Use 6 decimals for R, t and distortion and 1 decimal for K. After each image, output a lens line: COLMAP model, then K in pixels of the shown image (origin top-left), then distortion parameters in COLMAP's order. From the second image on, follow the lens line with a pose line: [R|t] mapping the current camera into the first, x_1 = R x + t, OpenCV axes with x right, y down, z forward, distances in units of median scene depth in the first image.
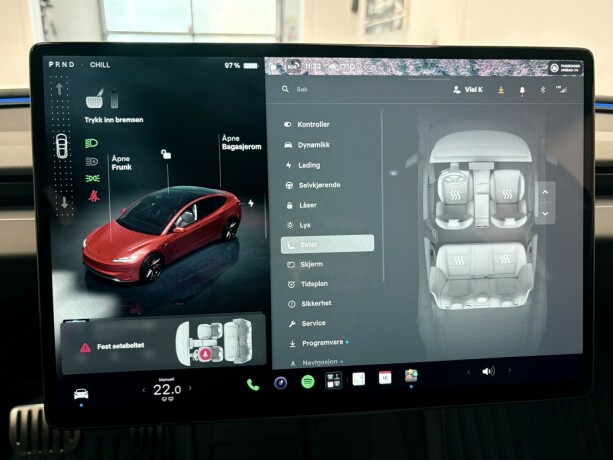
lens RADIAL K [[465.3, 0, 307.1], [0, 465.3, 228.8], [0, 0, 1]] dist [0.013865, -0.023429]
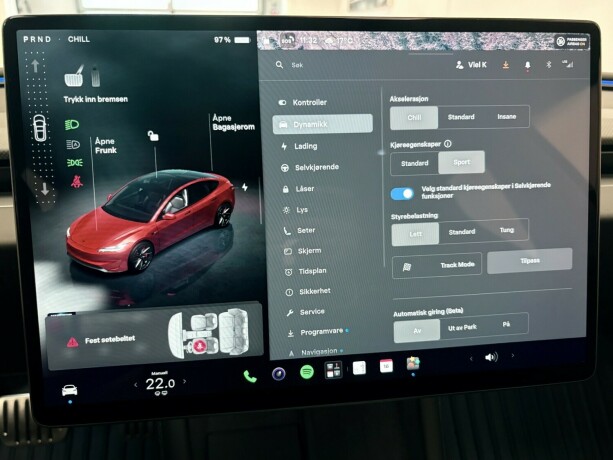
lens RADIAL K [[465.3, 0, 304.1], [0, 465.3, 227.0], [0, 0, 1]] dist [0.013865, -0.023429]
pose [[0.999588, -0.013591, 0.025284, -0.025084], [0.012633, 0.999211, 0.037661, -0.008351], [-0.025776, -0.037326, 0.998971, 0.048449]]
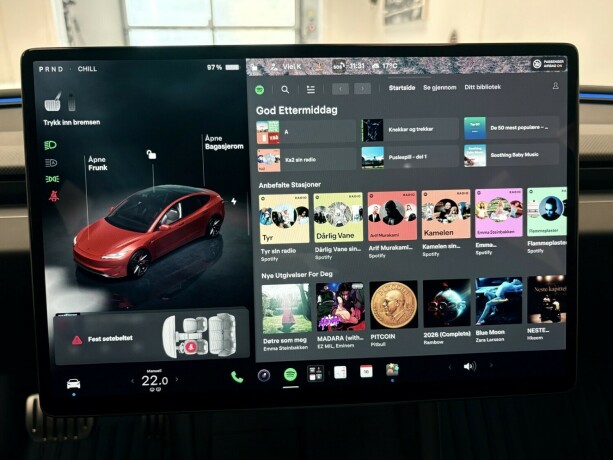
lens RADIAL K [[465.3, 0, 308.5], [0, 465.3, 228.4], [0, 0, 1]] dist [0.013865, -0.023429]
pose [[0.999149, -0.001831, -0.041211, 0.086402], [0.002469, 0.999878, 0.015433, -0.010448], [0.041178, -0.015521, 0.999031, -0.021977]]
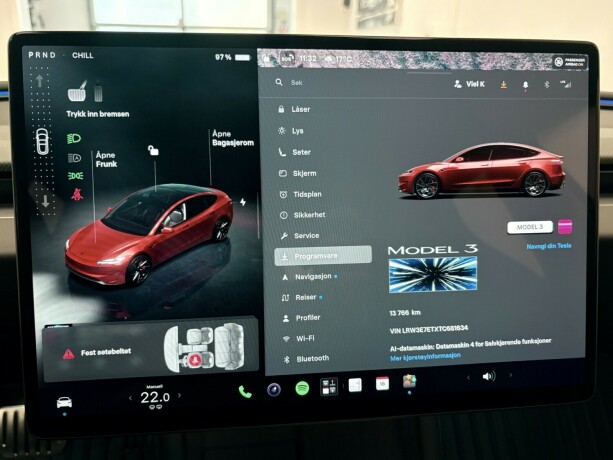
lens RADIAL K [[465.3, 0, 304.9], [0, 465.3, 228.2], [0, 0, 1]] dist [0.013865, -0.023429]
pose [[0.999900, 0.000913, 0.014092, -0.006911], [-0.001051, 0.999951, 0.009810, -0.010930], [-0.014082, -0.009824, 0.999853, 0.043859]]
